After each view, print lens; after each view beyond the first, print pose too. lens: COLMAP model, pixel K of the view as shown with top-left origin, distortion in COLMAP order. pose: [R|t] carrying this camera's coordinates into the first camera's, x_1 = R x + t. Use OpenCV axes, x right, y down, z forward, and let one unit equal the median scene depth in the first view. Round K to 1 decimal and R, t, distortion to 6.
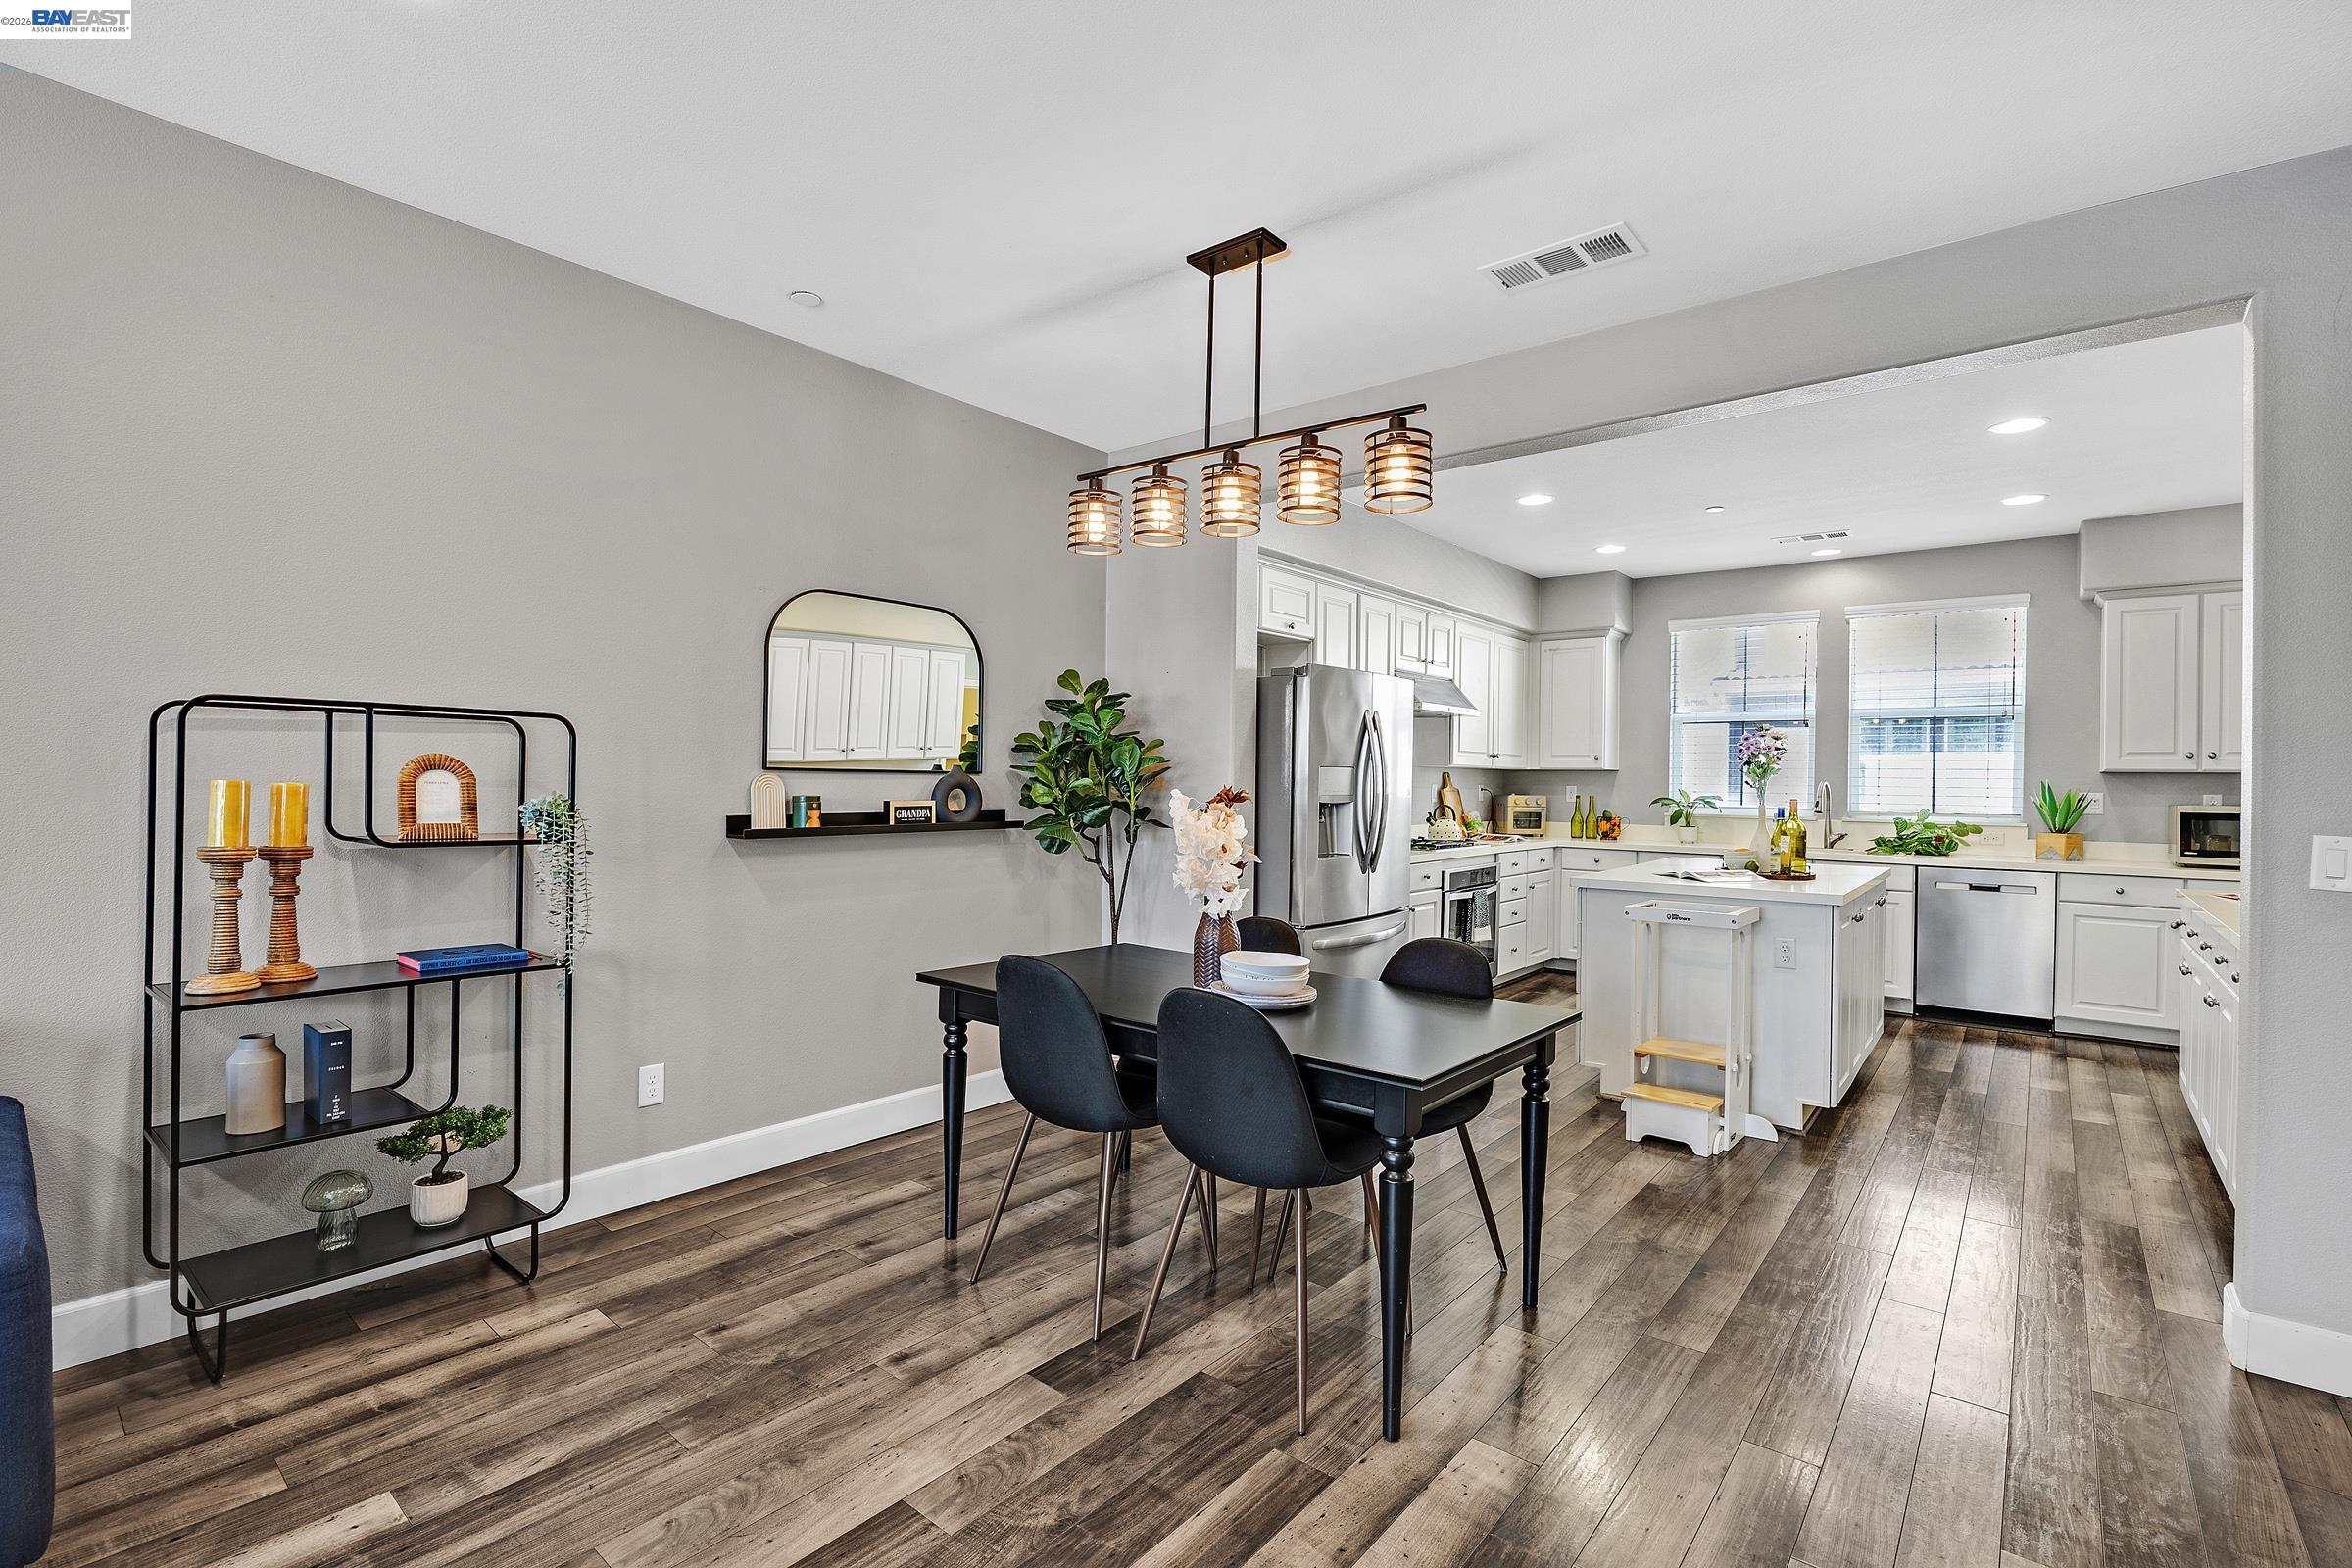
lens RADIAL K [[1090.0, 0, 1177.3], [0, 1090.0, 783.5], [0, 0, 1]] dist [-0.008526, 0.001040]
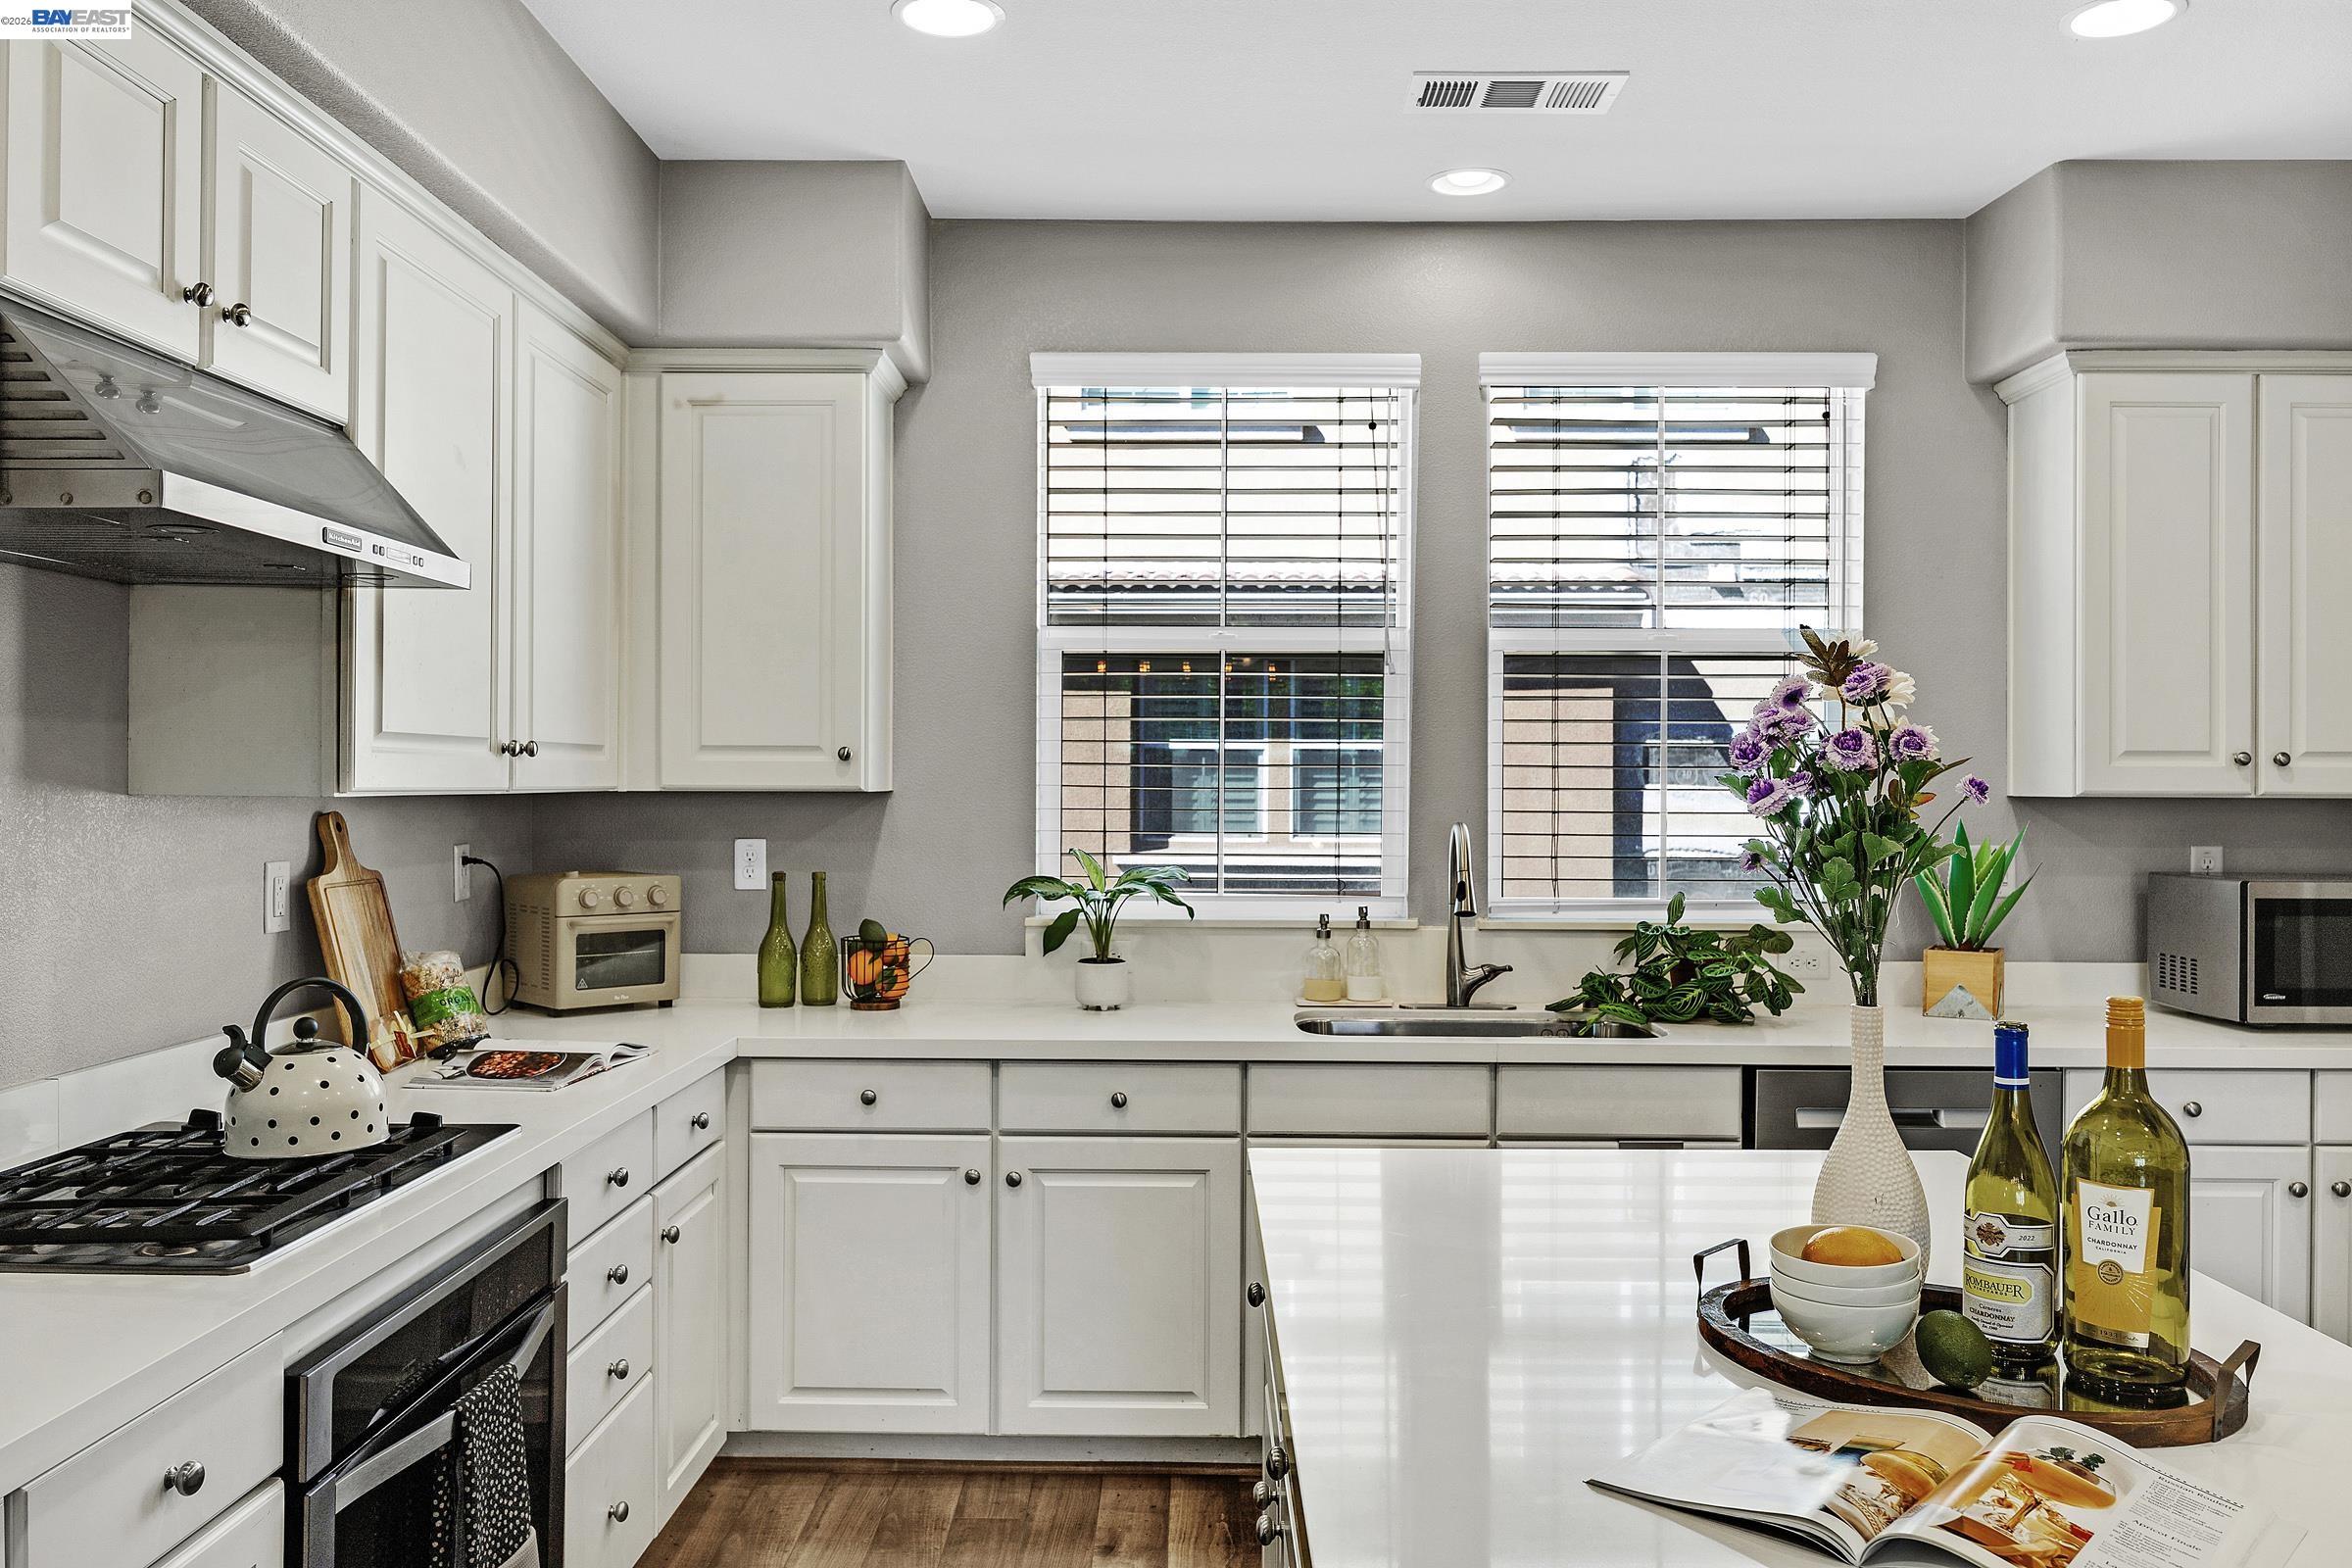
lens RADIAL K [[1796.1, 0, 1183.2], [0, 1796.1, 782.8], [0, 0, 1]] dist [0.002714, 0.000919]
pose [[0.781721, -0.010277, 0.623544, 0.159320], [0.007925, 0.999947, 0.006546, -0.021115], [-0.623578, -0.000176, 0.781761, 0.615750]]
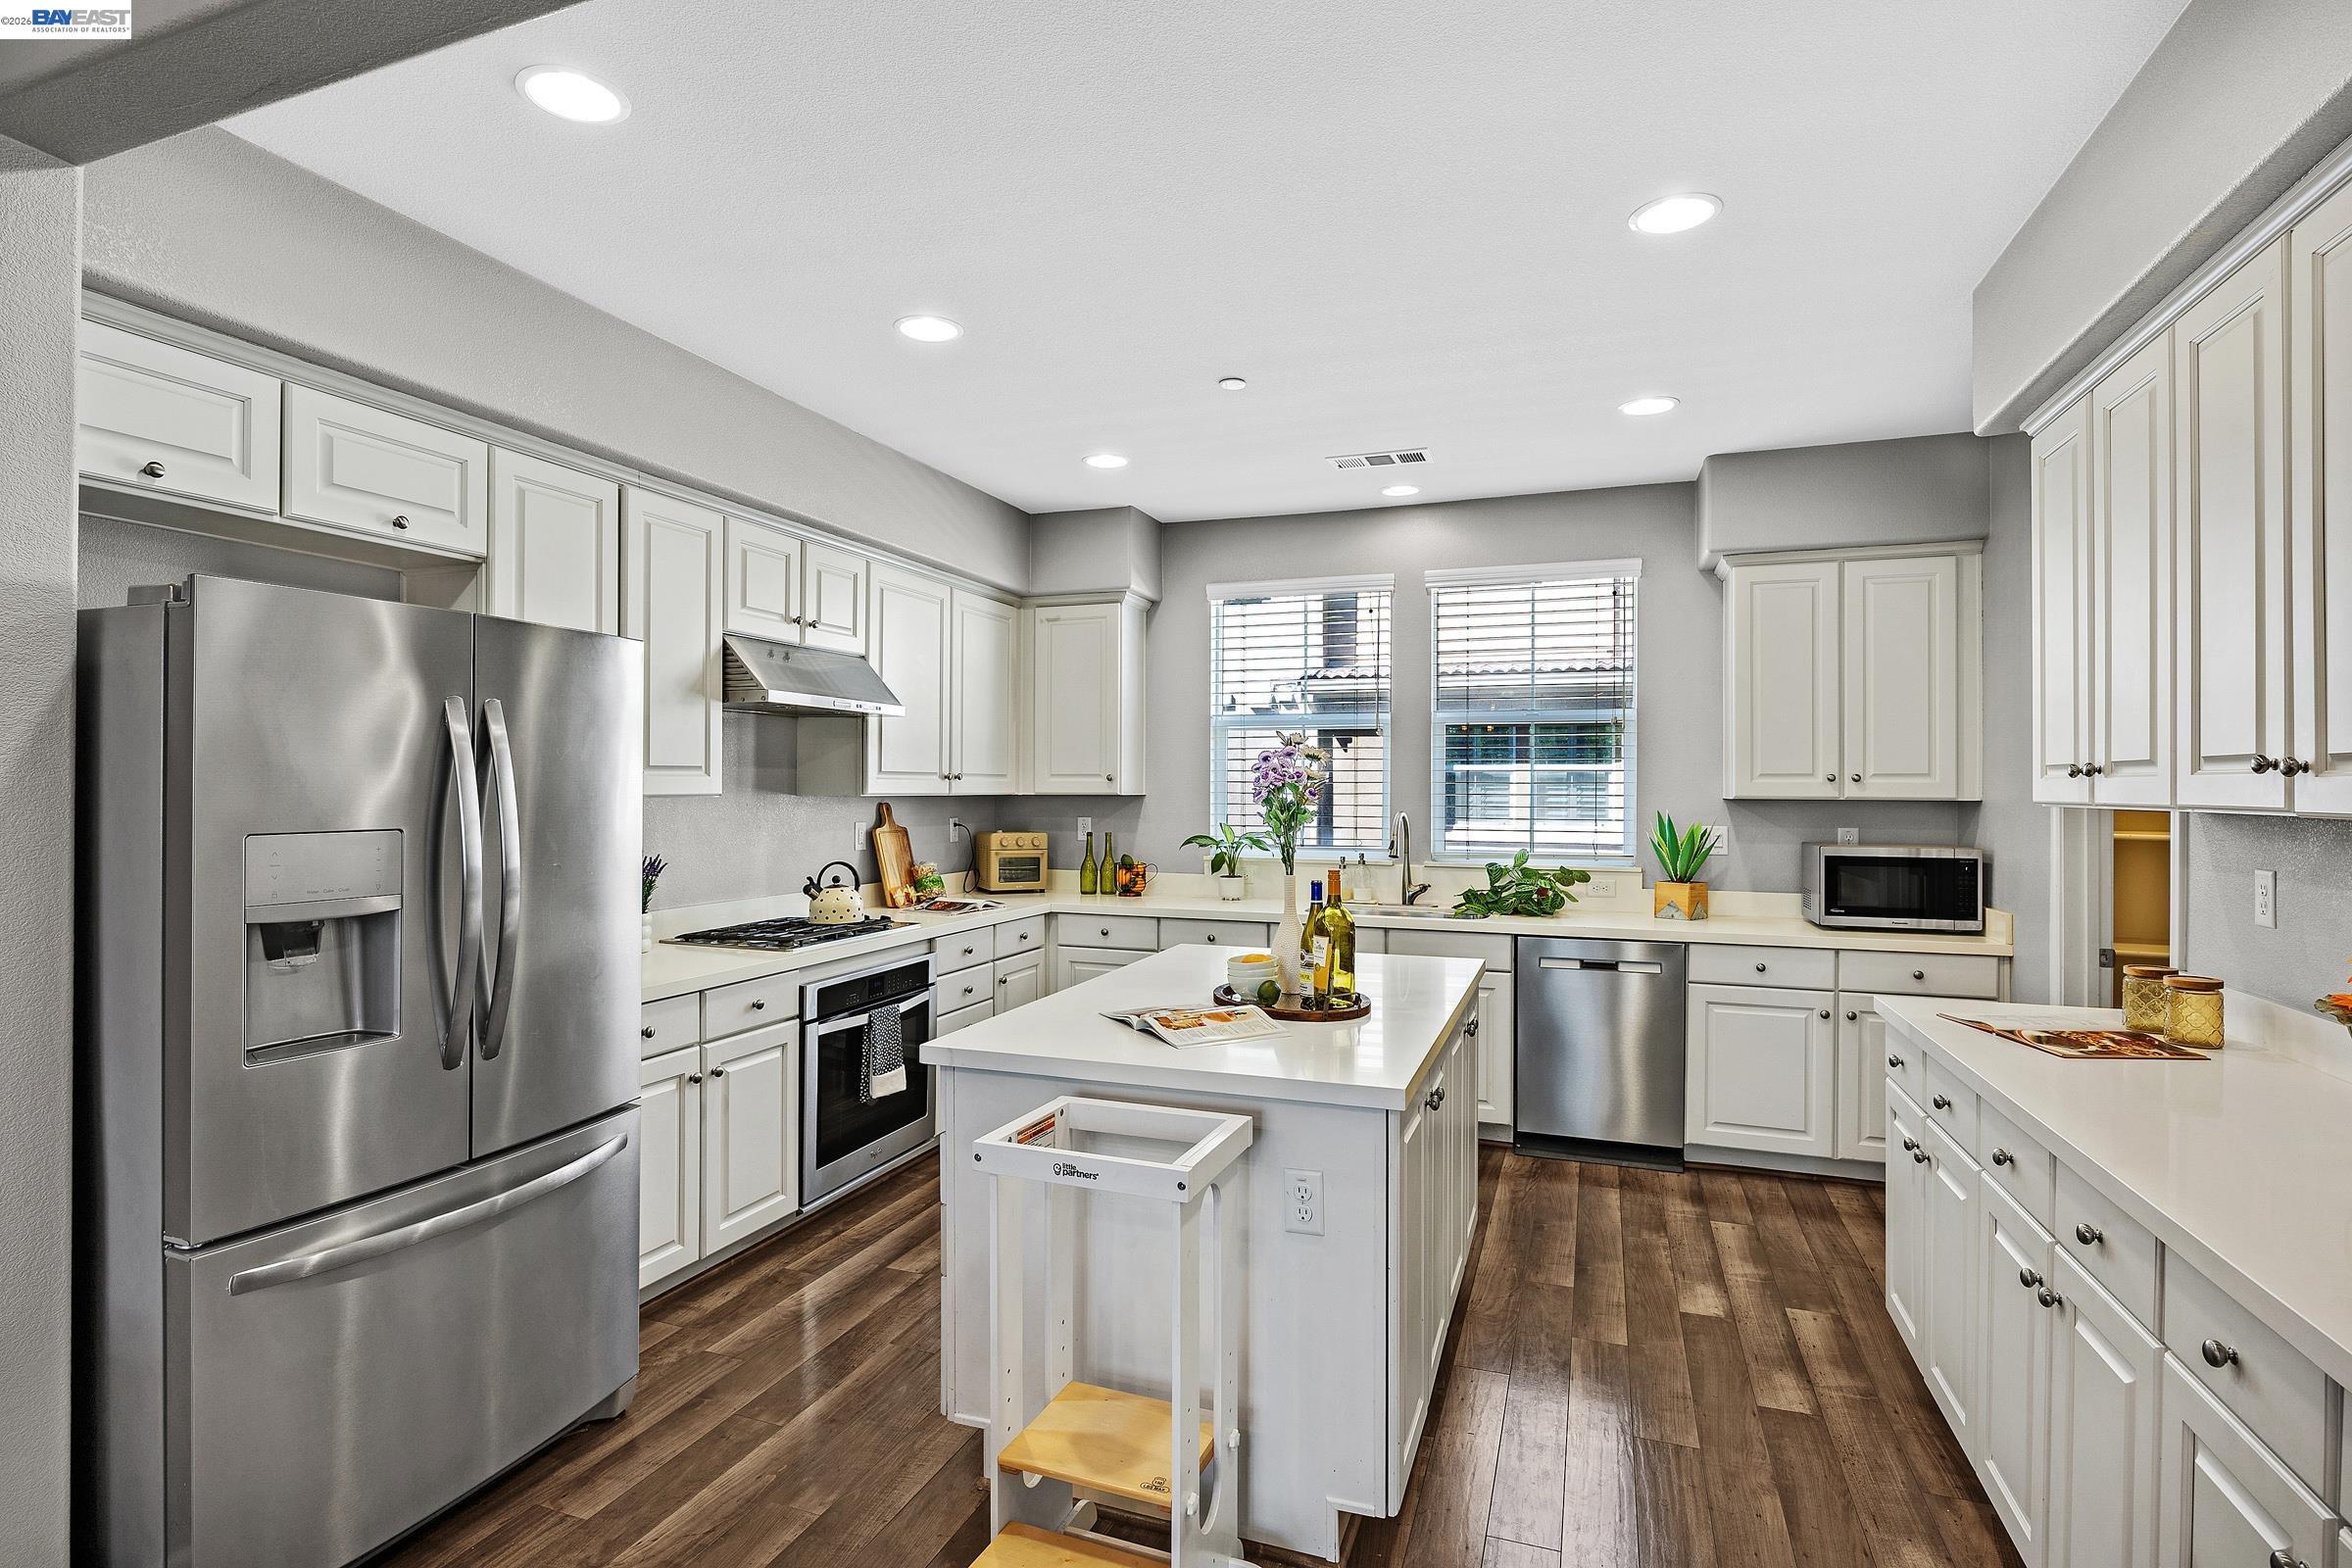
lens RADIAL K [[1165.7, 0, 1176.3], [0, 1165.7, 782.0], [0, 0, 1]] dist [-0.001872, -0.000421]
pose [[0.946463, -0.006934, 0.322738, 0.216283], [0.009180, 0.999943, -0.005437, -0.019747], [-0.322682, 0.008109, 0.946473, 0.334527]]
